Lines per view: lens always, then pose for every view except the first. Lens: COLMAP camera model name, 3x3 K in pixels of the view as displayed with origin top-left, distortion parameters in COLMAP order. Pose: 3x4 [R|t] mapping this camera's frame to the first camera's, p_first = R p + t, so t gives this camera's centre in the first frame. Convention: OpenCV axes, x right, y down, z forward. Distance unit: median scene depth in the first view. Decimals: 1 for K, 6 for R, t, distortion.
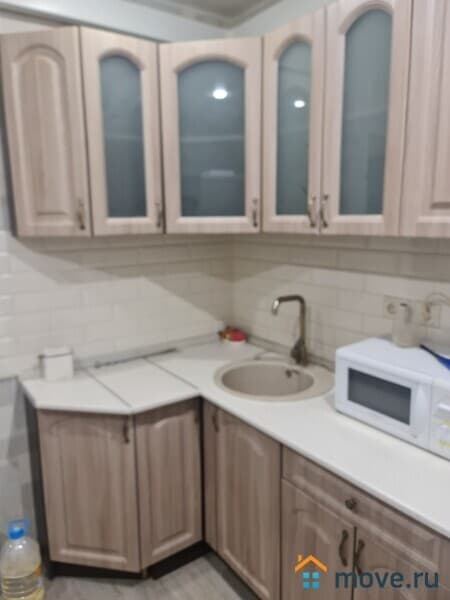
lens RADIAL K [[454.0, 0, 216.1], [0, 454.0, 299.3], [0, 0, 1]] dist [0.046676, -0.022780]
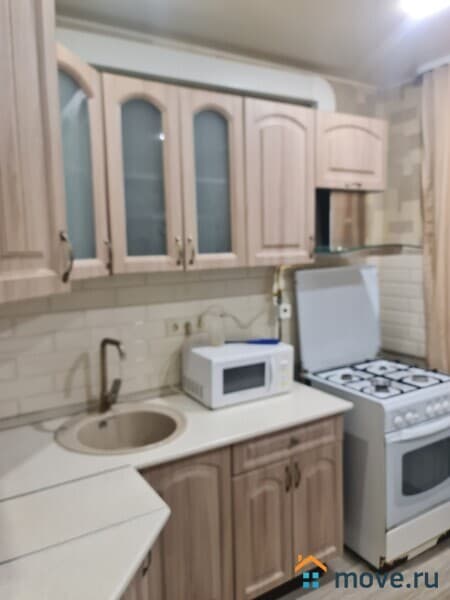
lens RADIAL K [[454.0, 0, 214.6], [0, 454.0, 297.9], [0, 0, 1]] dist [0.046676, -0.022780]
pose [[0.085342, -0.096055, 0.991711, -0.881021], [0.213278, 0.974032, 0.075989, -0.136783], [-0.973257, 0.205025, 0.103612, 0.761554]]
